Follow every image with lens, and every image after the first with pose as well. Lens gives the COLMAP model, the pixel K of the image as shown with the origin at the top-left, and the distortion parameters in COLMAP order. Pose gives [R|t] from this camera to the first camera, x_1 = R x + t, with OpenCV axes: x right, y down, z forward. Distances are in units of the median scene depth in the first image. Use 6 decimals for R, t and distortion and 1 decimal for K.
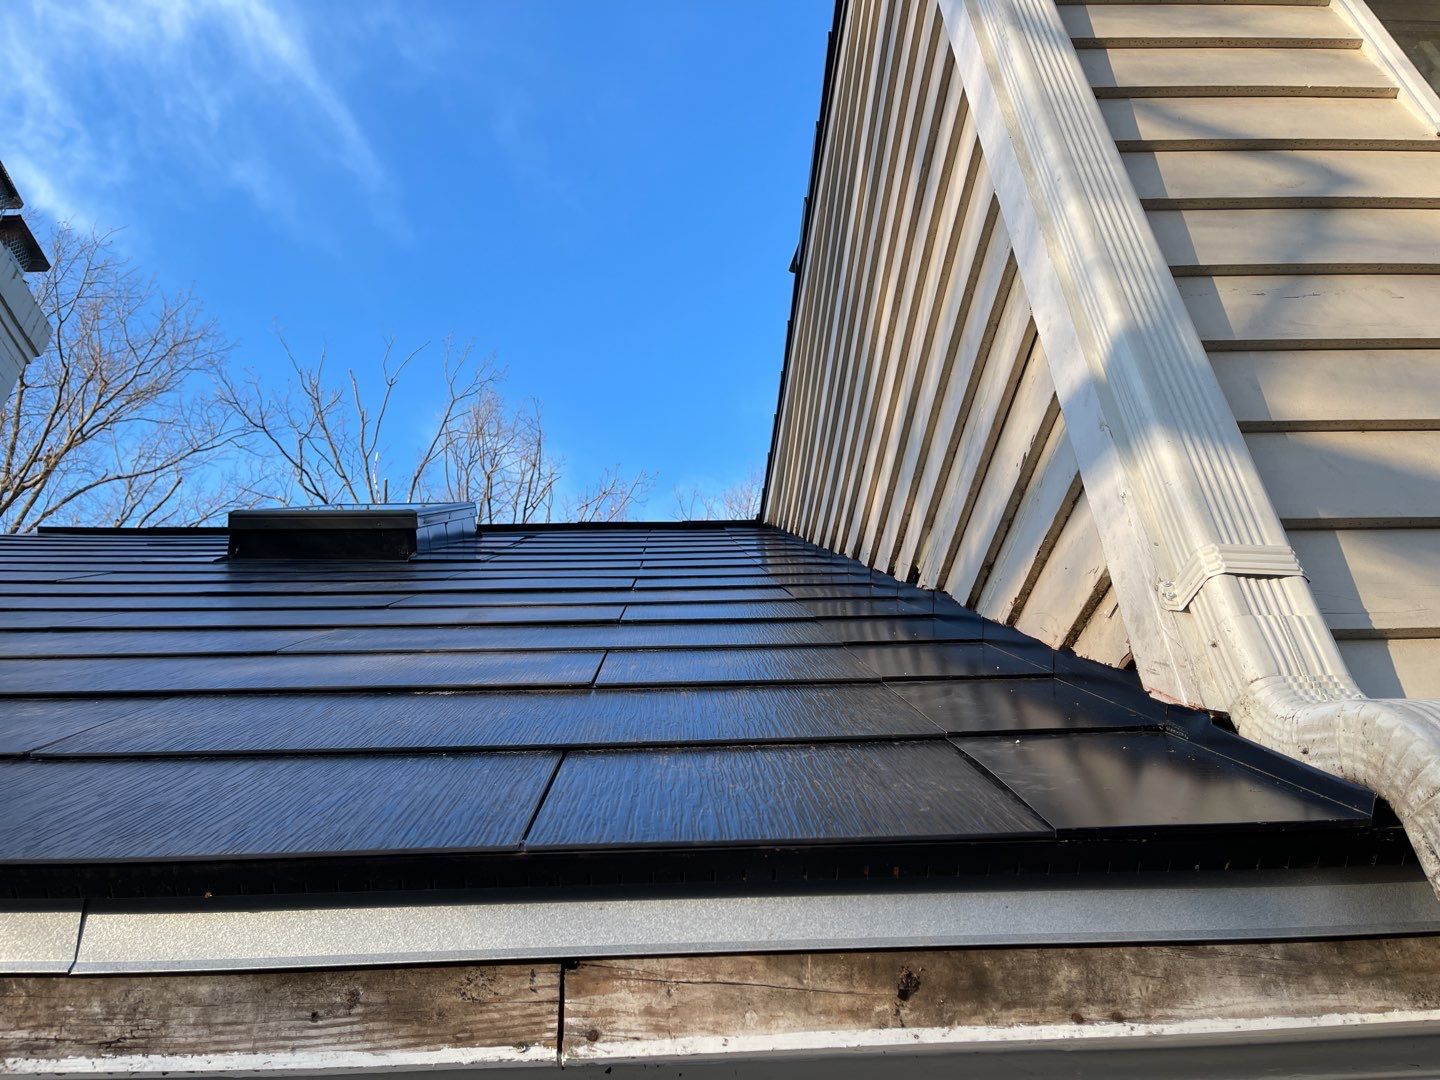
lens RADIAL K [[1085.9, 0, 720.0], [0, 1085.9, 540.0], [0, 0, 1]] dist [0.072872, -0.105465]
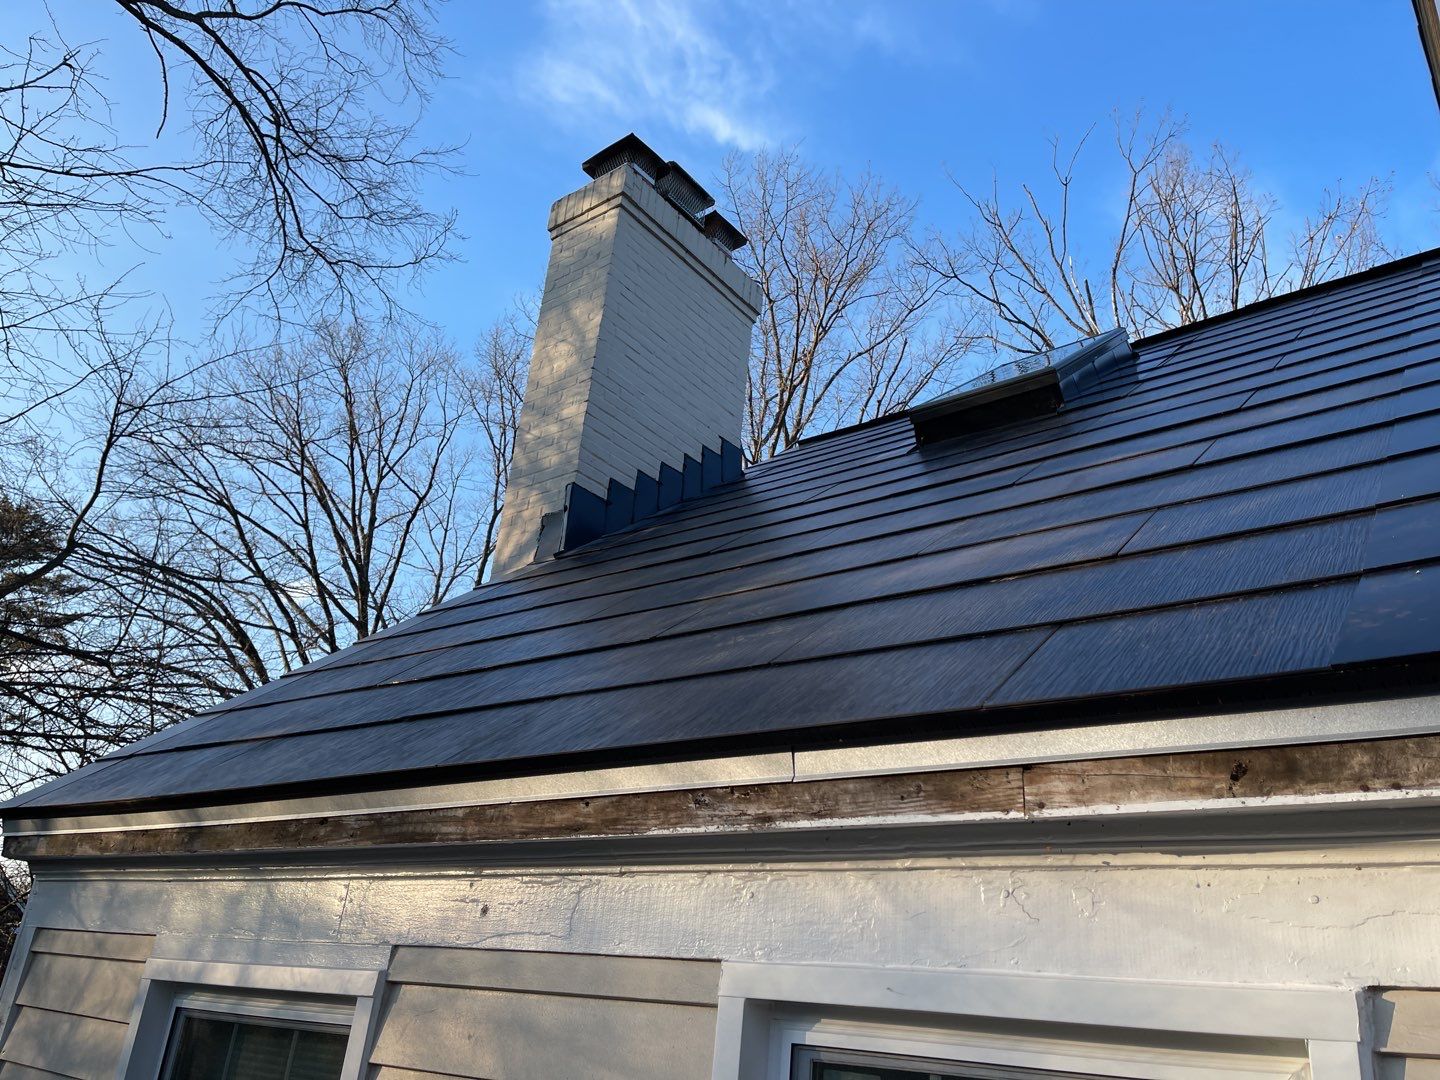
lens RADIAL K [[1085.9, 0, 720.0], [0, 1085.9, 540.0], [0, 0, 1]] dist [0.072872, -0.105465]
pose [[0.761272, -0.171889, -0.625235, 0.639268], [0.284679, 0.954928, 0.084091, -0.241065], [0.582600, -0.242007, 0.775893, -0.540930]]
